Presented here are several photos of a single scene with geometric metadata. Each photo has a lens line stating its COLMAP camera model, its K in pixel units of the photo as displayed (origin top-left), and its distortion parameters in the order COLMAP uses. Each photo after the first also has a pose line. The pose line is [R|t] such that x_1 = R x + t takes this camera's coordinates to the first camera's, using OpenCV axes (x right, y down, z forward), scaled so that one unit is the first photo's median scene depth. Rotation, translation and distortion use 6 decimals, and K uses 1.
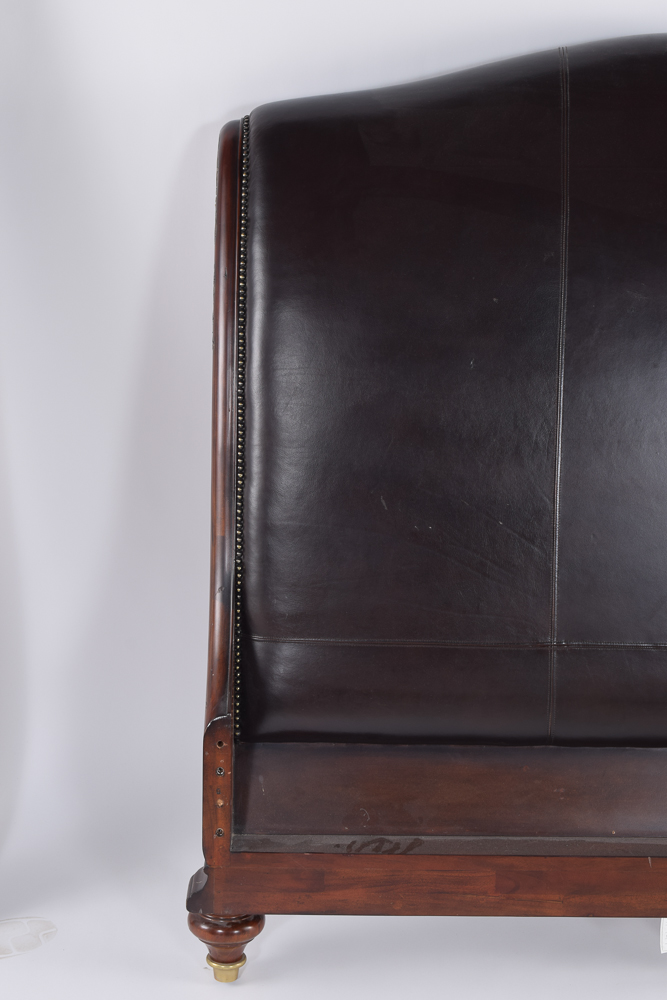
lens RADIAL K [[1519.1, 0, 333.5], [0, 1519.1, 500.0], [0, 0, 1]] dist [-0.014058, -0.016600]
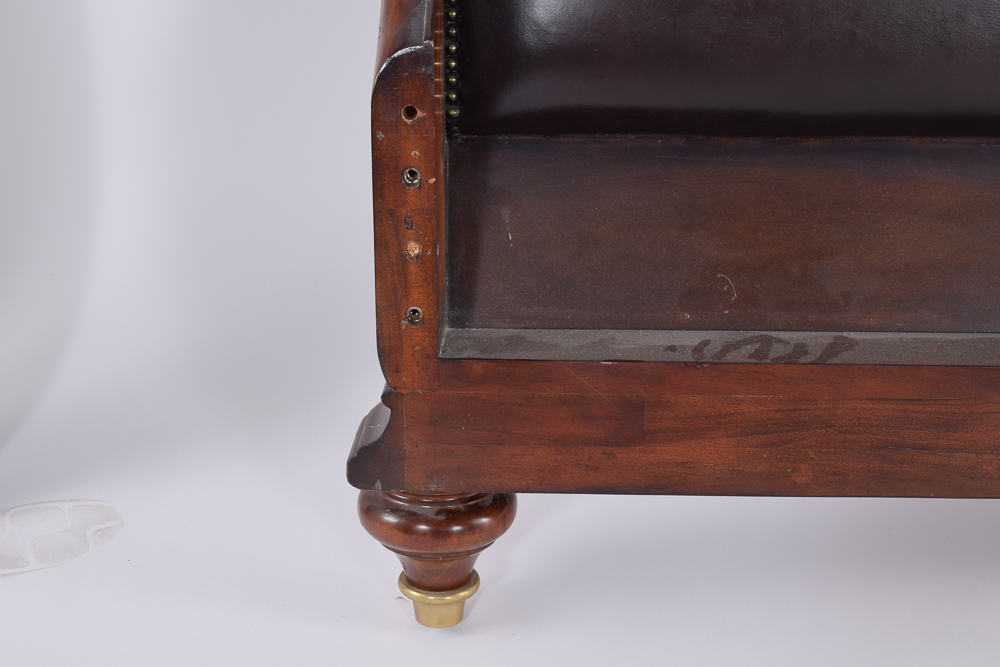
lens RADIAL K [[1456.6, 0, 500.0], [0, 1456.6, 333.5], [0, 0, 1]] dist [-0.032476, -0.037071]
pose [[0.998051, -0.002007, -0.062371, -0.021748], [0.010839, 0.989866, 0.141589, 0.159916], [0.061455, -0.141989, 0.987959, 0.559658]]
